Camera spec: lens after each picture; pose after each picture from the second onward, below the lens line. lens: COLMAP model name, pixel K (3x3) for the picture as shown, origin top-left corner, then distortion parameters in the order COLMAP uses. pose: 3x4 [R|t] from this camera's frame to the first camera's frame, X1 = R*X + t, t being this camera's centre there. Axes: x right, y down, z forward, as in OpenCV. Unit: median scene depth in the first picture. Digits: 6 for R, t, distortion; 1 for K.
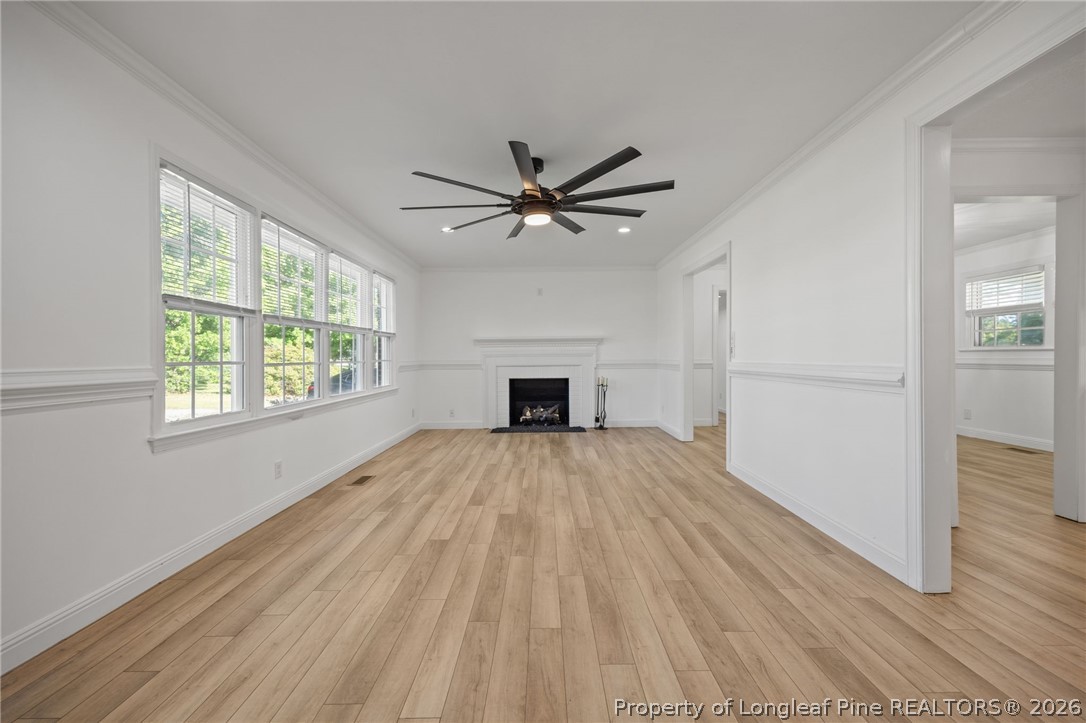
lens RADIAL K [[436.8, 0, 546.7], [0, 436.8, 361.4], [0, 0, 1]] dist [0.010012, -0.000141]
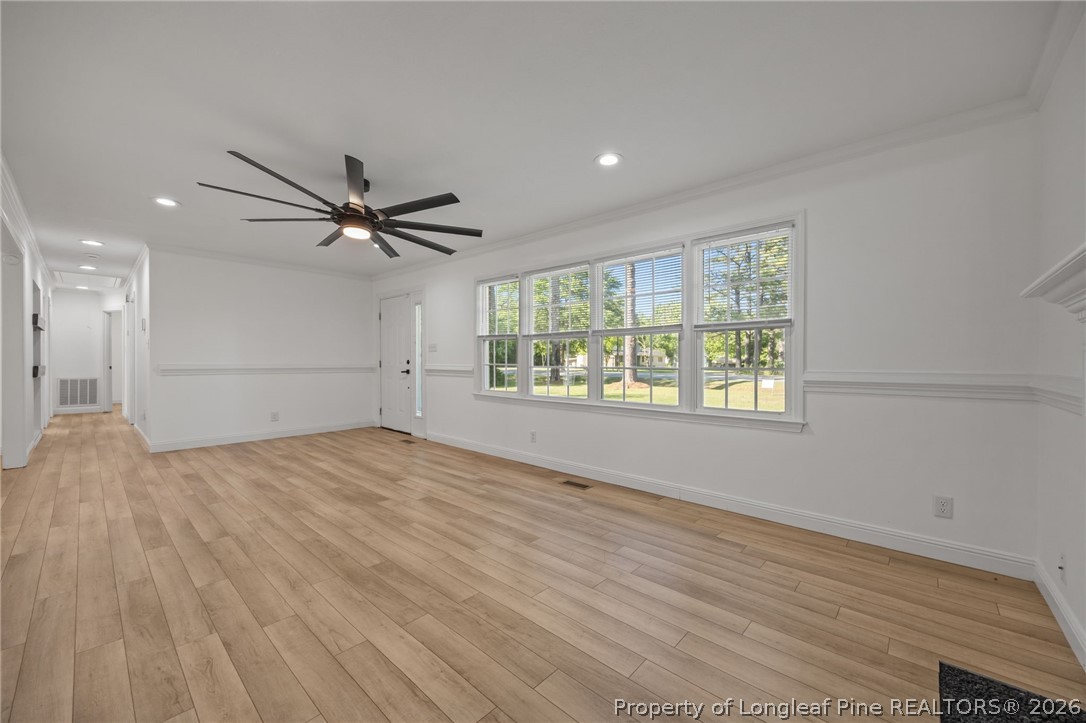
lens RADIAL K [[421.0, 0, 548.2], [0, 421.0, 359.9], [0, 0, 1]] dist [-0.001703, -0.000633]
pose [[-0.675300, -0.003211, -0.737536, 0.440464], [-0.009543, 0.999945, 0.004384, -0.023973], [0.737481, 0.009999, -0.675293, 2.118265]]
